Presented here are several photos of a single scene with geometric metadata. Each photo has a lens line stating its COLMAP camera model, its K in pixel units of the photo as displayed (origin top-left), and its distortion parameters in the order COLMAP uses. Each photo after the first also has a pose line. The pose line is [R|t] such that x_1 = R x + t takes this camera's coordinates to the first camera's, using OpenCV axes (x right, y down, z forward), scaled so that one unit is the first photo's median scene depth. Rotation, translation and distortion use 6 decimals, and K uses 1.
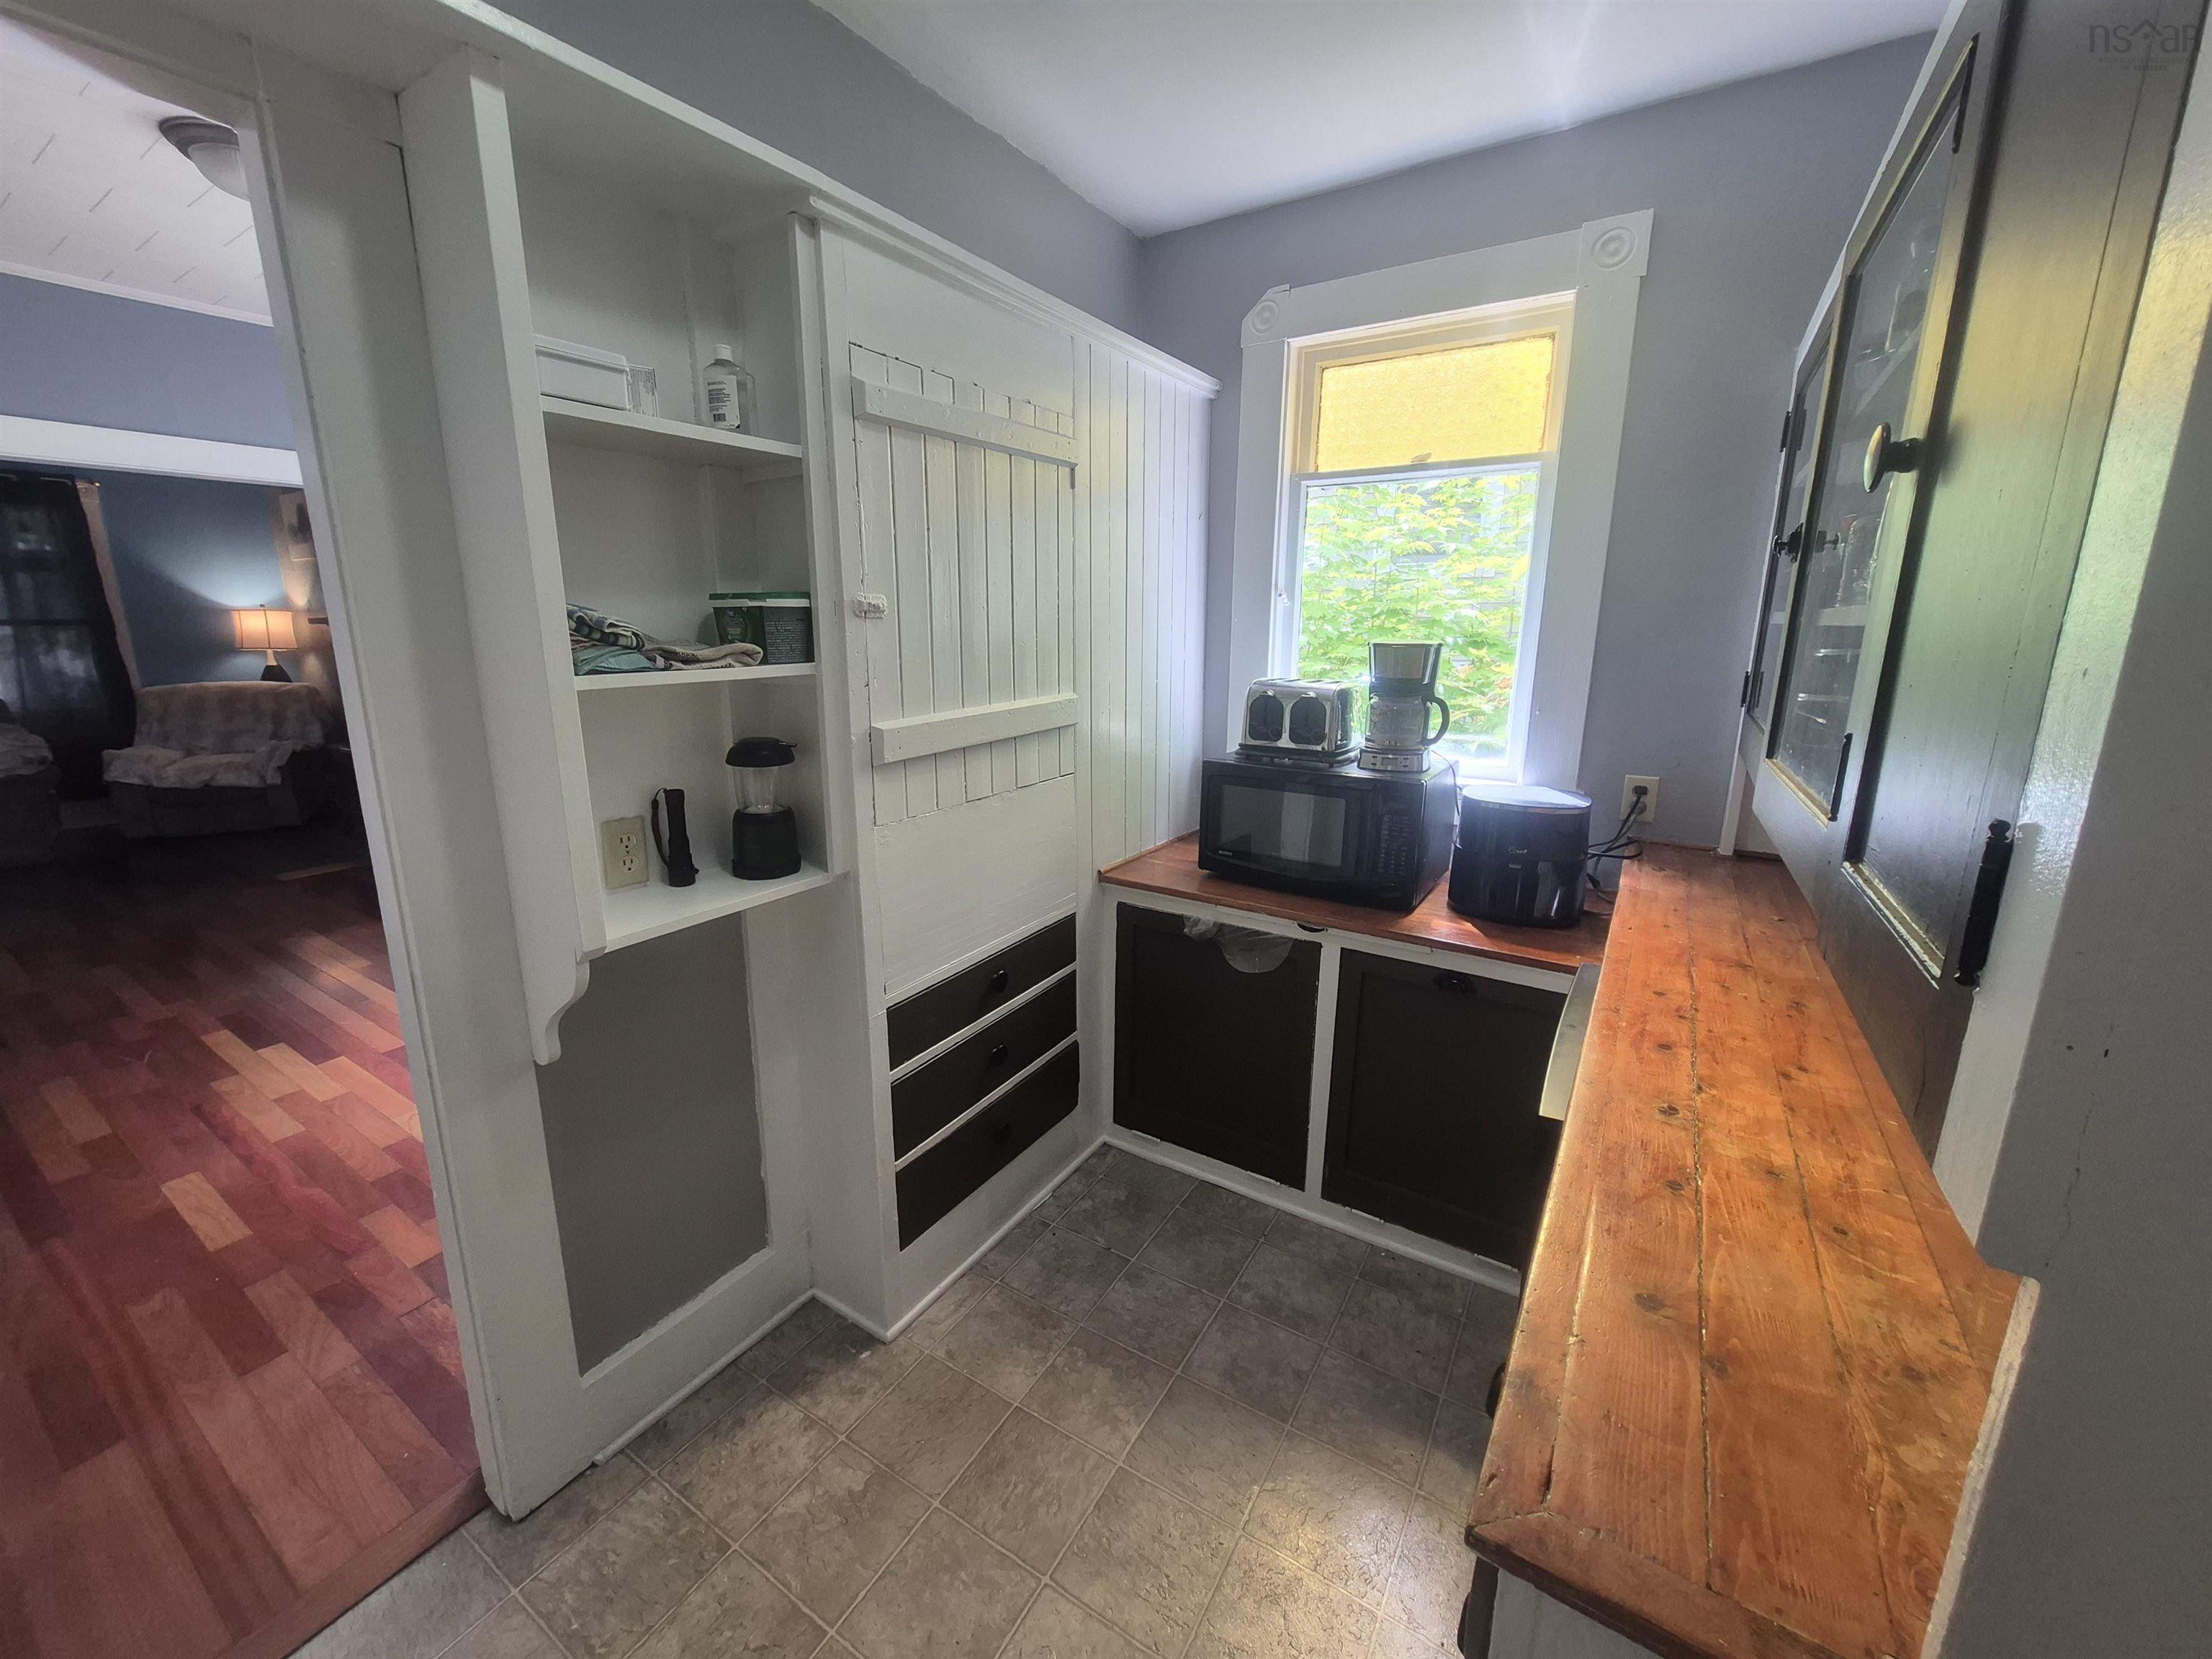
lens RADIAL K [[896.5, 0, 1093.7], [0, 896.5, 801.8], [0, 0, 1]] dist [-0.000854, 0.000057]
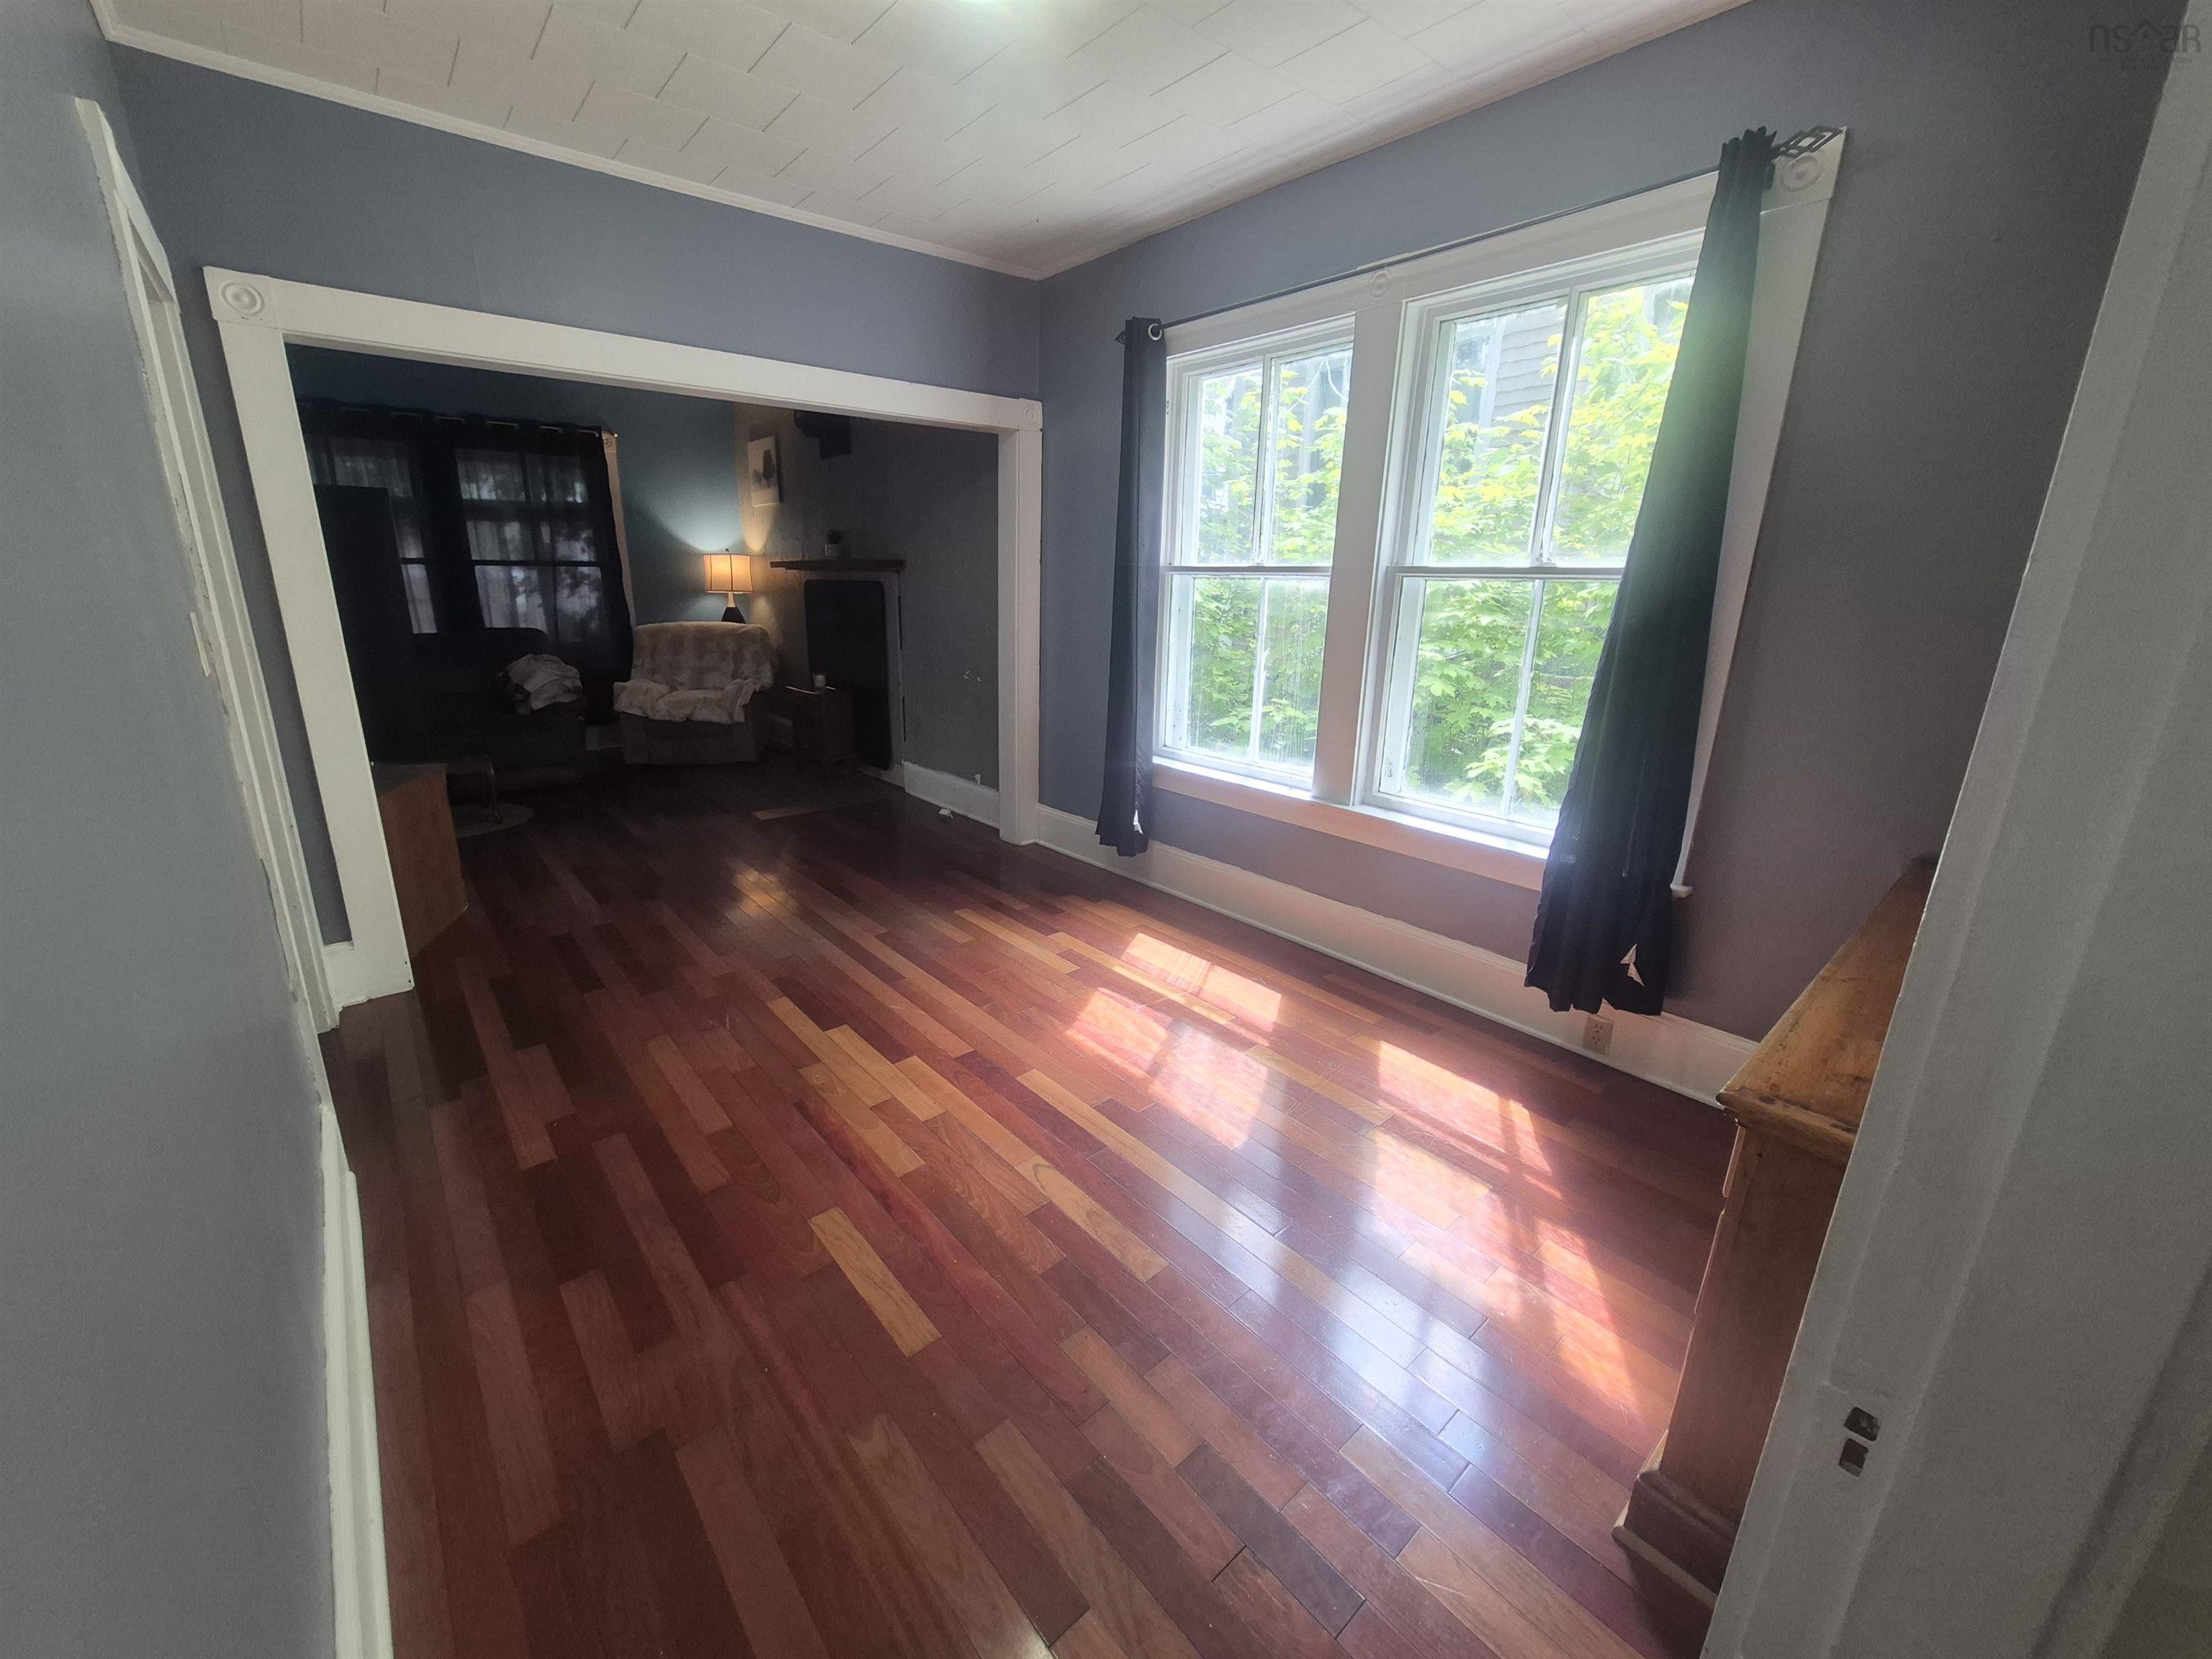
lens RADIAL K [[905.1, 0, 1076.7], [0, 905.1, 808.4], [0, 0, 1]] dist [0.003222, 0.000615]
pose [[0.951317, 0.085449, -0.296133, -0.220647], [-0.070335, 0.995636, 0.061340, -0.011088], [0.300082, -0.037526, 0.953175, 0.104811]]
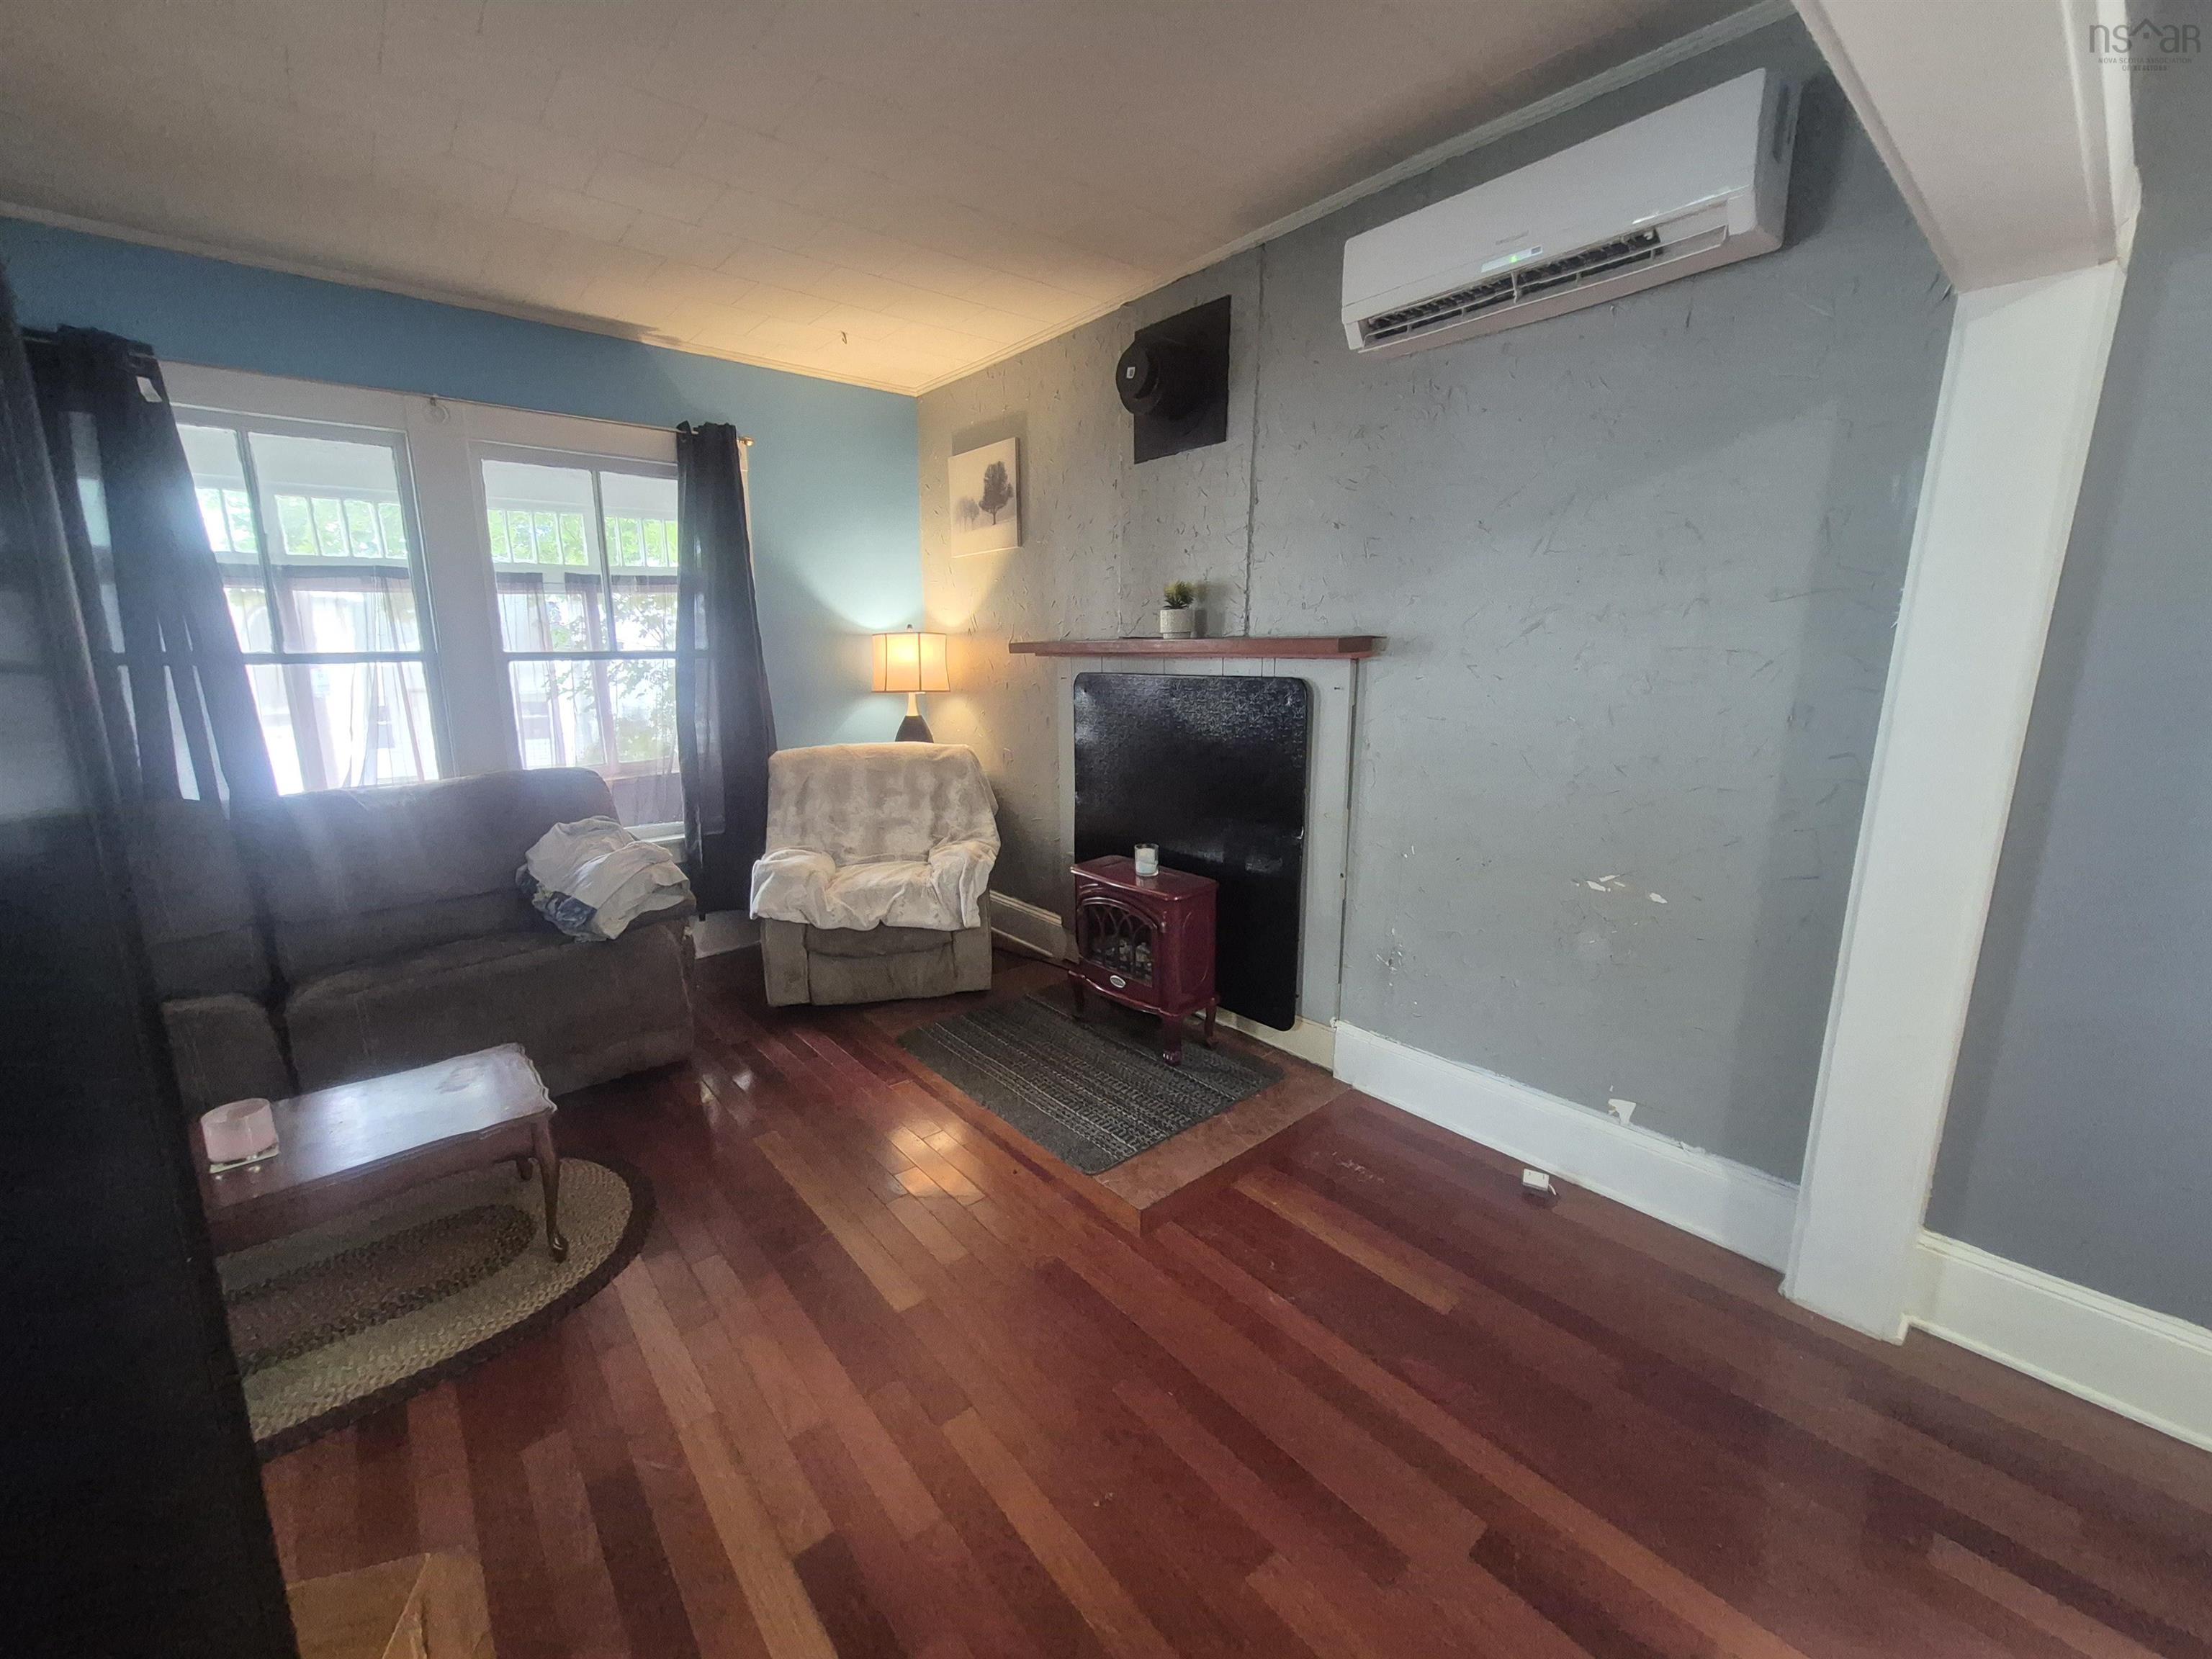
lens RADIAL K [[896.5, 0, 1093.7], [0, 896.5, 801.8], [0, 0, 1]] dist [-0.000854, 0.000057]
pose [[0.954892, 0.038910, -0.294394, -0.688757], [-0.047101, 0.998674, -0.020782, -0.094946], [0.293195, 0.033711, 0.955458, 0.471733]]
